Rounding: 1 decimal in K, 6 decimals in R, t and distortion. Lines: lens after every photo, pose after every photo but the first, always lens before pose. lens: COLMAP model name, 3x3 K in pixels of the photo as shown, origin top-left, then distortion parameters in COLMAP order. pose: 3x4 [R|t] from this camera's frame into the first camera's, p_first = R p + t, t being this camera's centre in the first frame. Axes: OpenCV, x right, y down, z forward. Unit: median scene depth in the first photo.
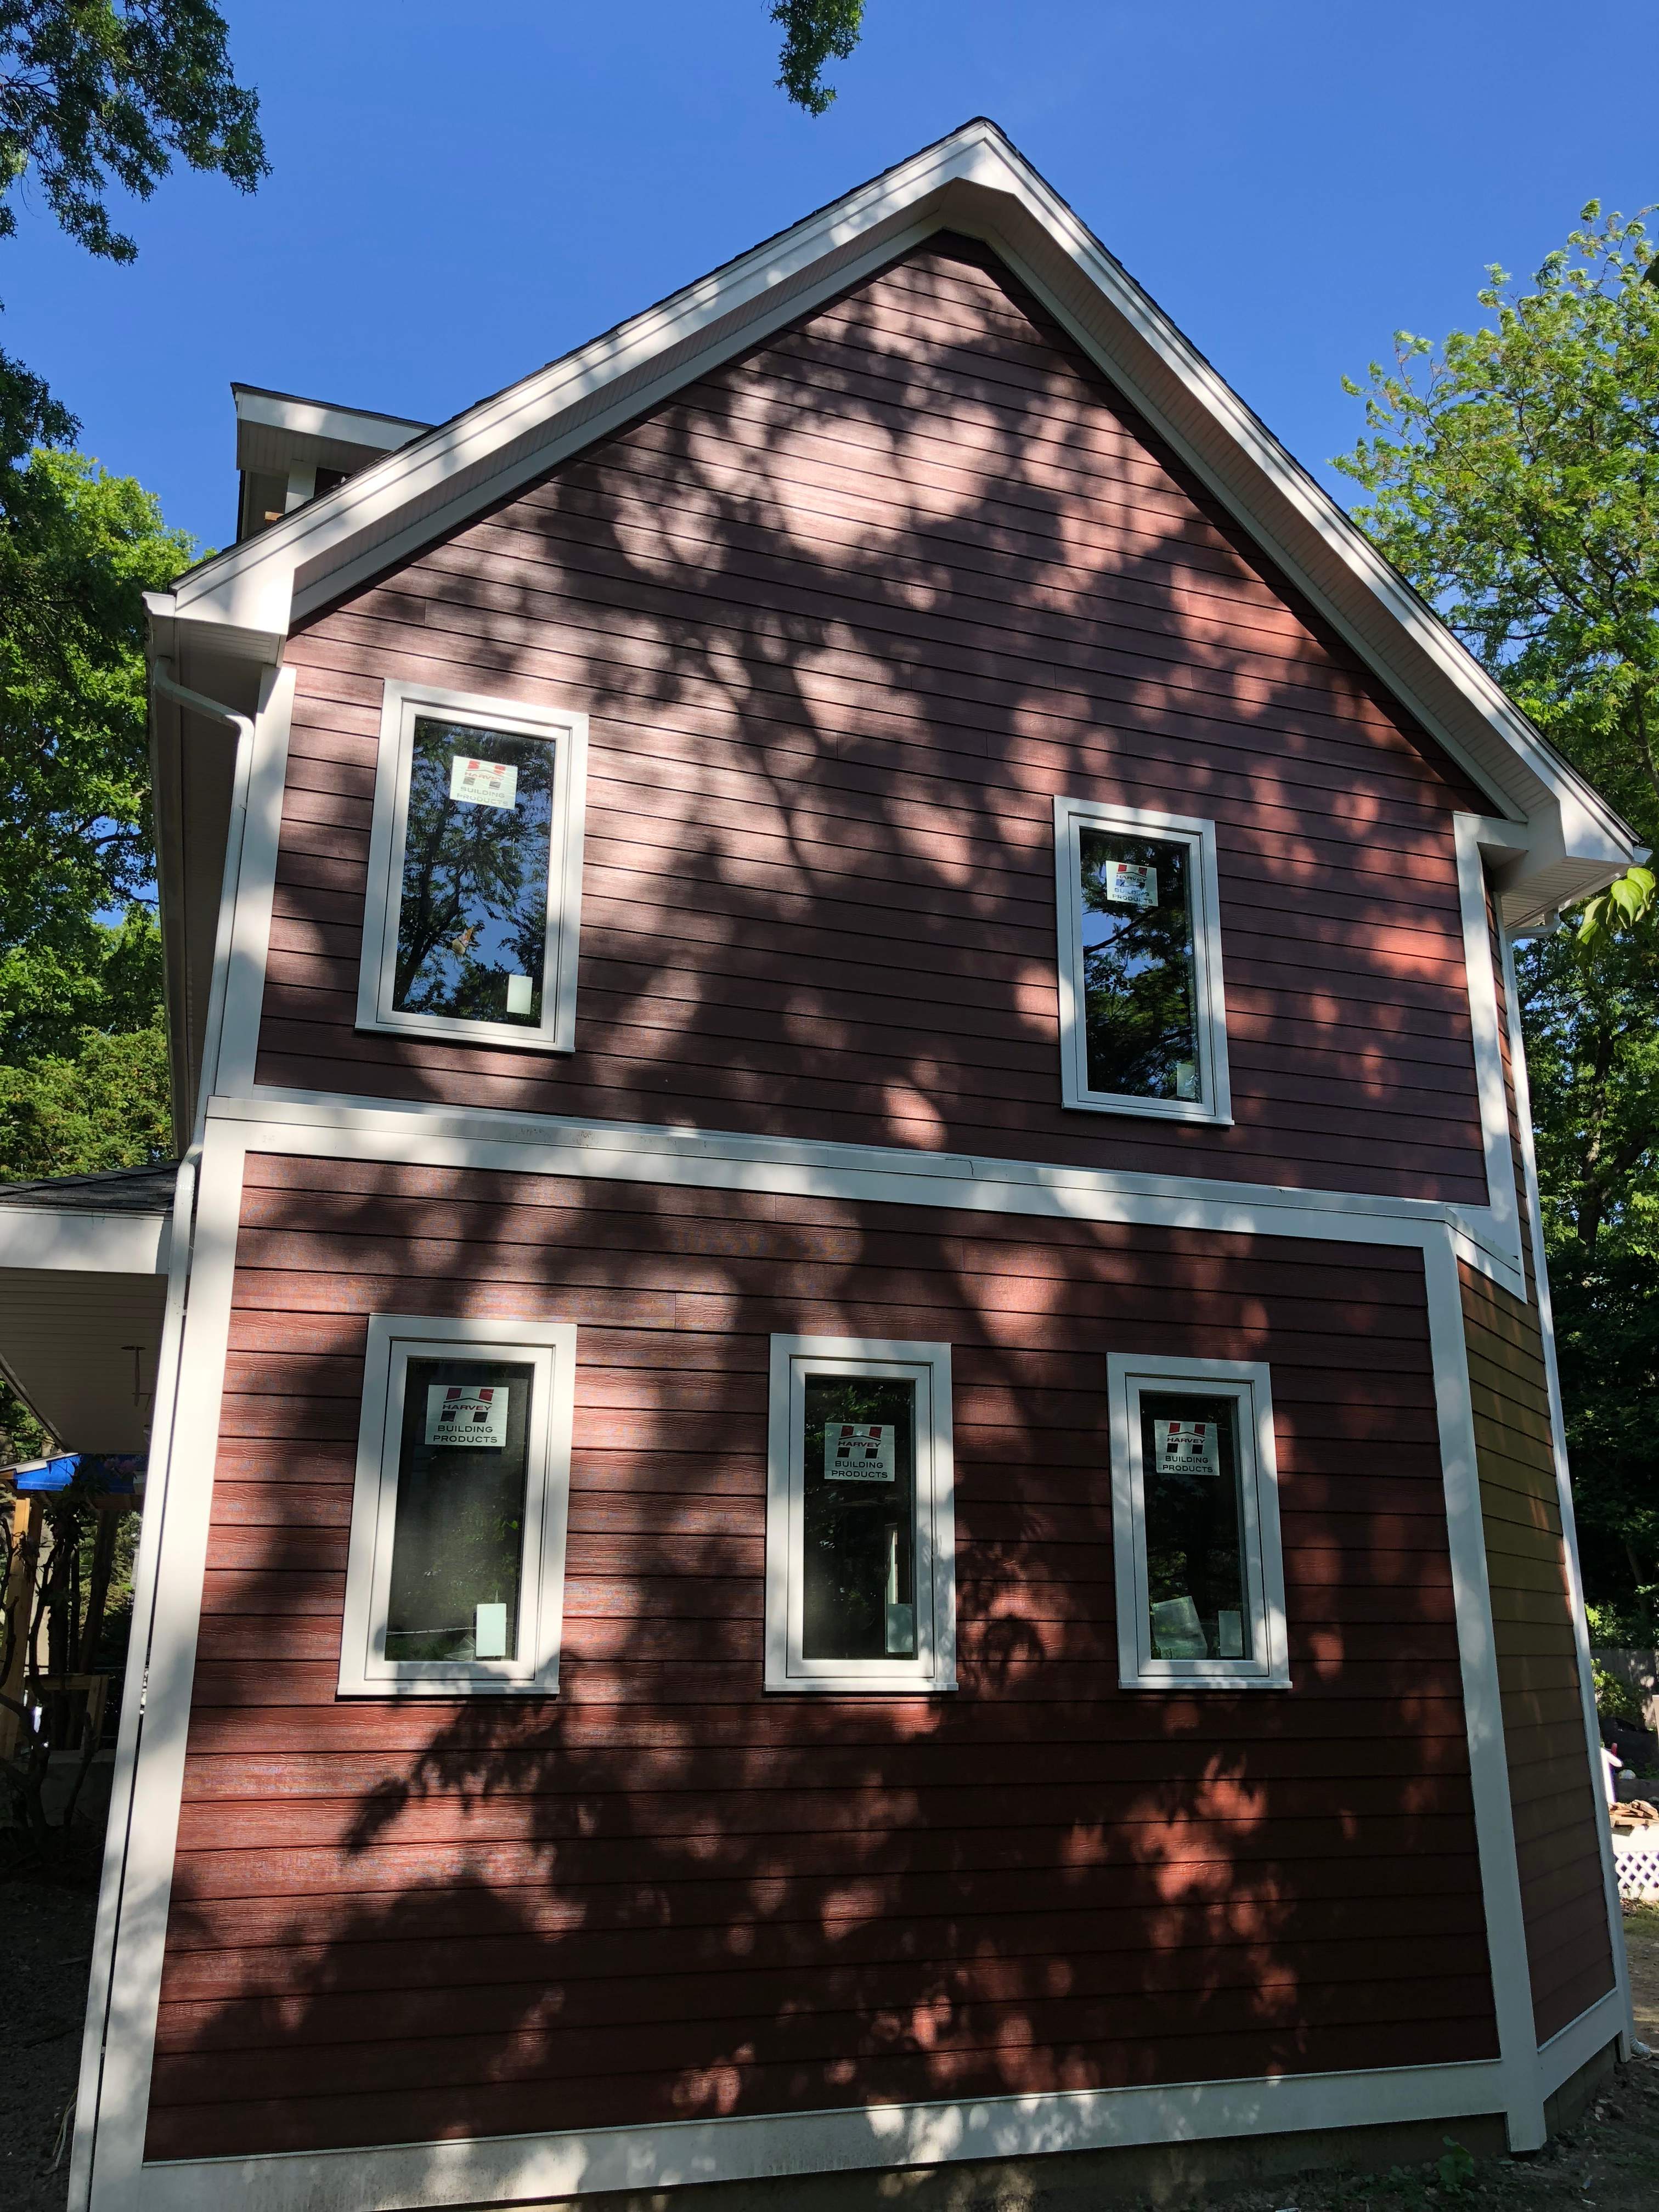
lens RADIAL K [[1806.0, 0, 824.0], [0, 1806.0, 1109.9], [0, 0, 1]] dist [0.051786, -0.046926]
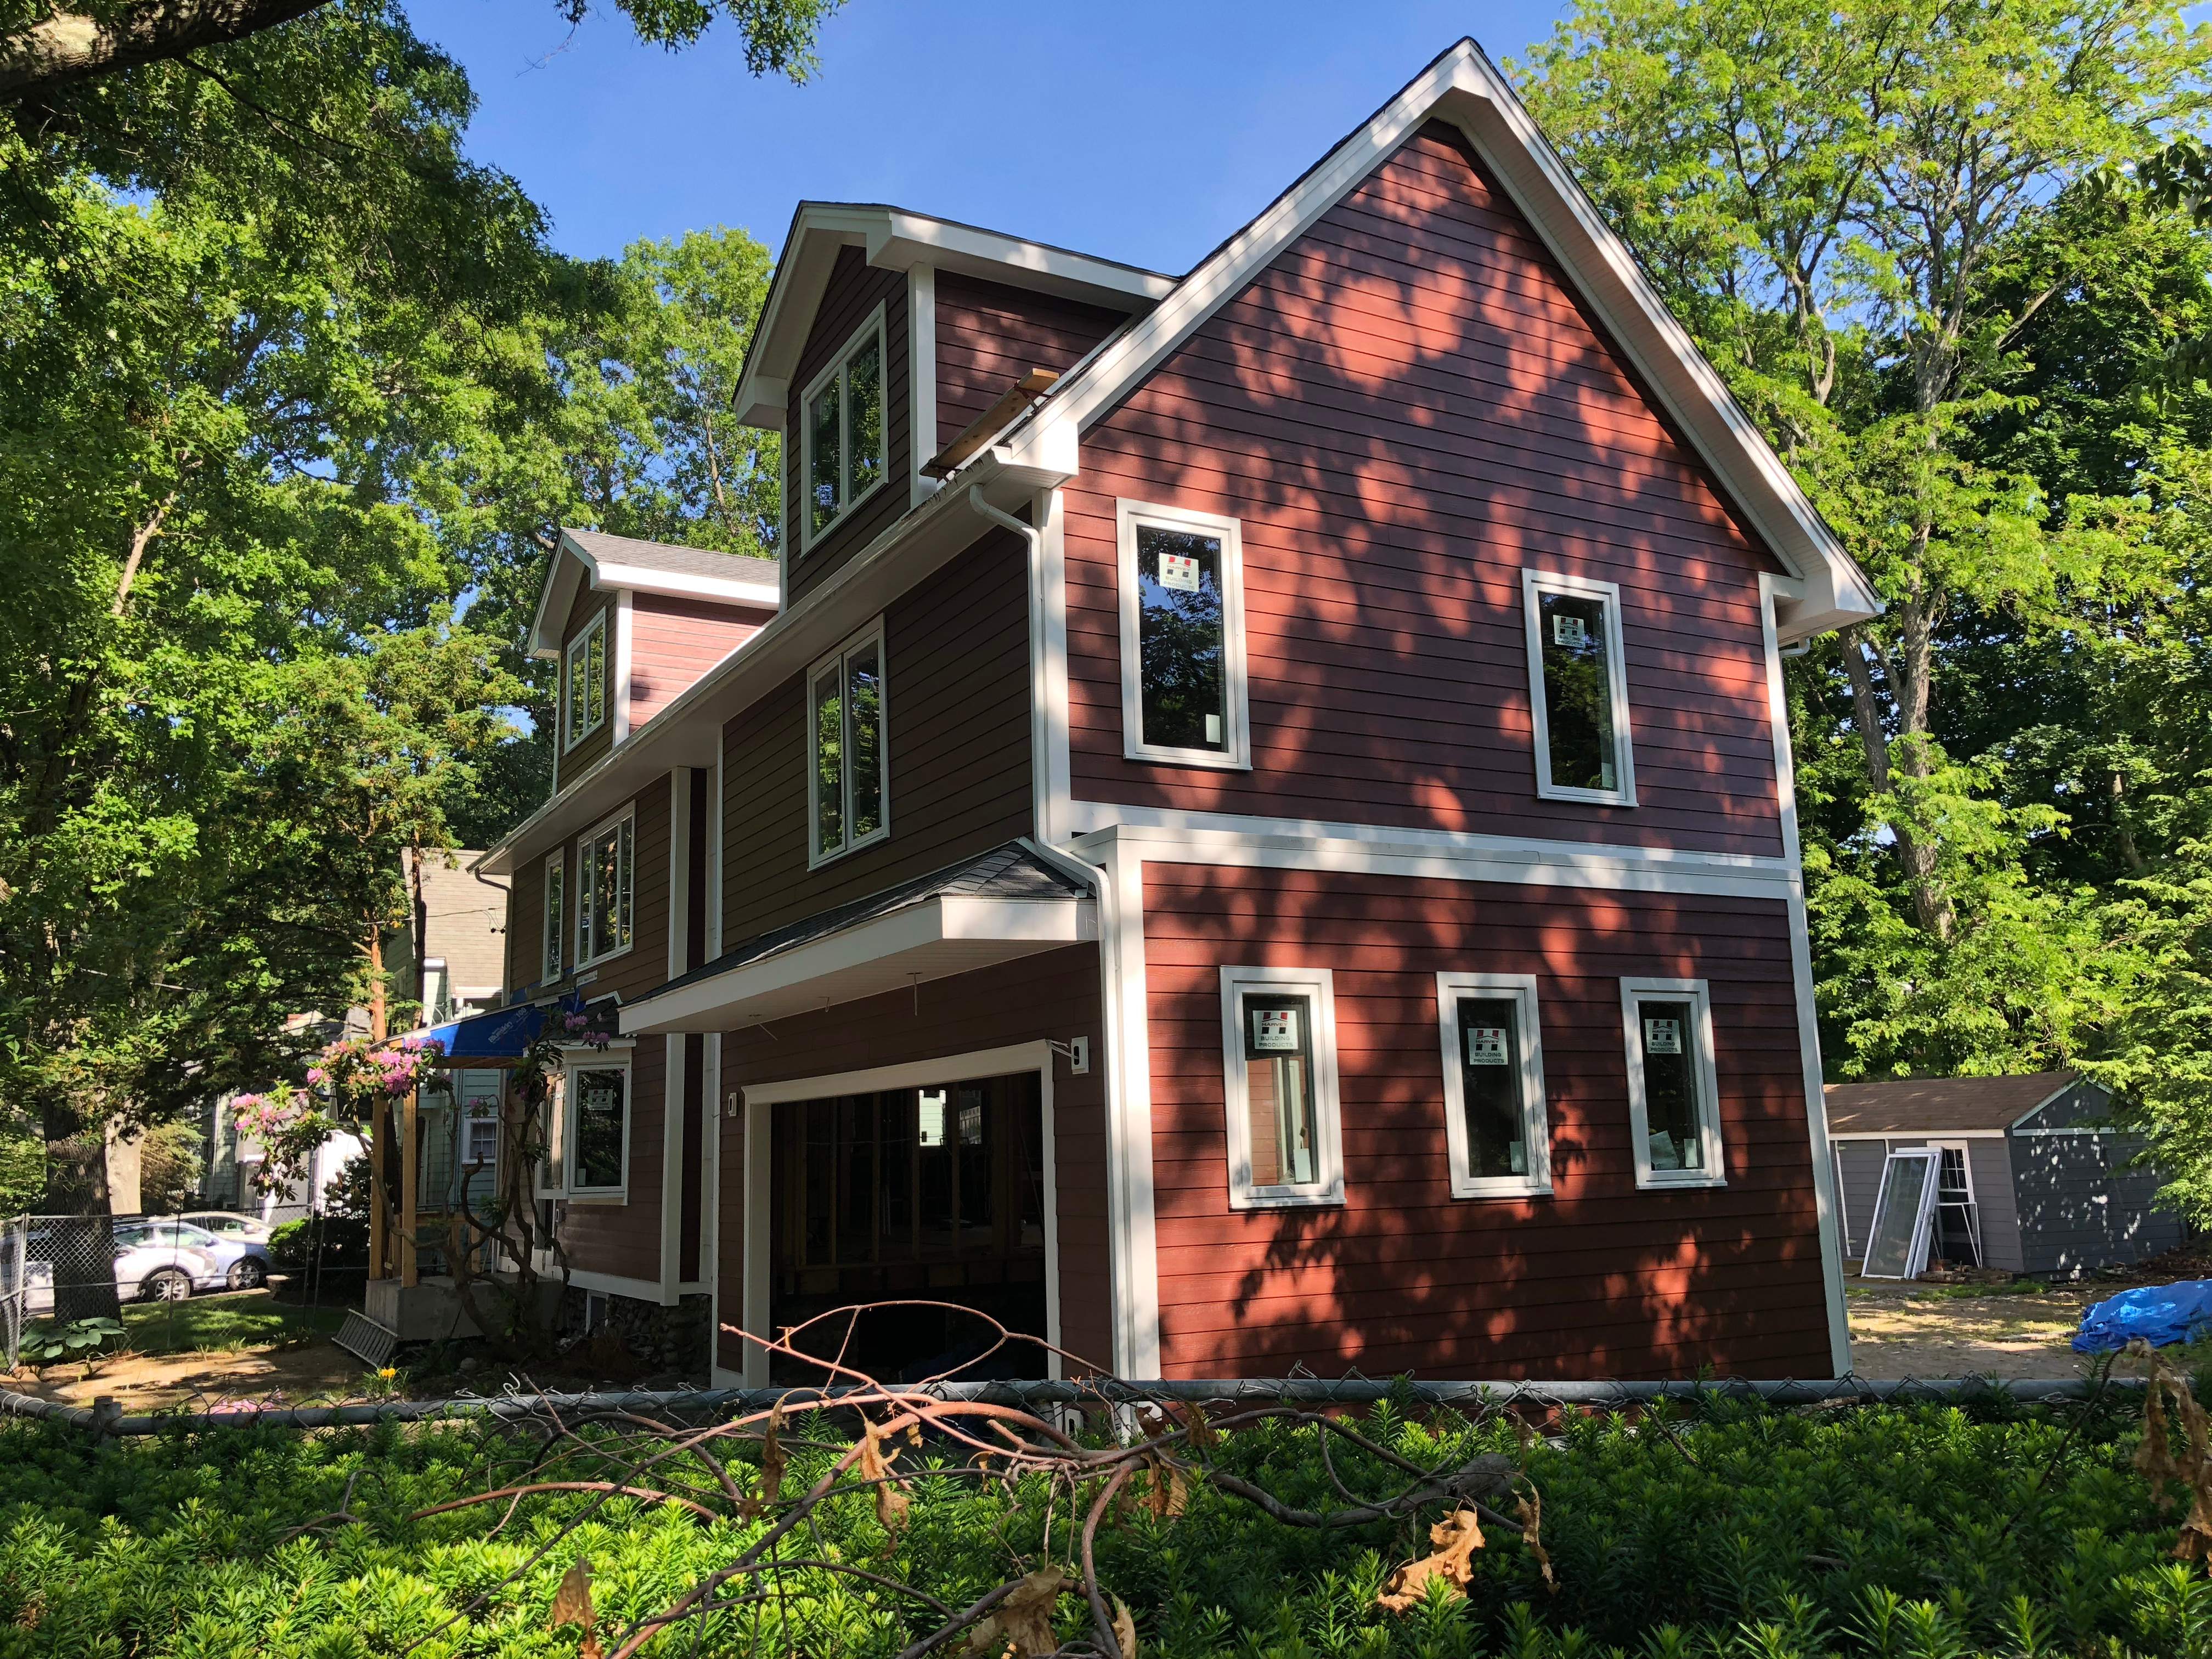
lens RADIAL K [[1806.0, 0, 1113.3], [0, 1806.0, 828.1], [0, 0, 1]] dist [0.051786, -0.046926]
pose [[0.984798, -0.001108, 0.173701, -0.454415], [-0.016074, 0.995107, 0.097483, -0.114080], [-0.172959, -0.098793, 0.979962, -0.356045]]
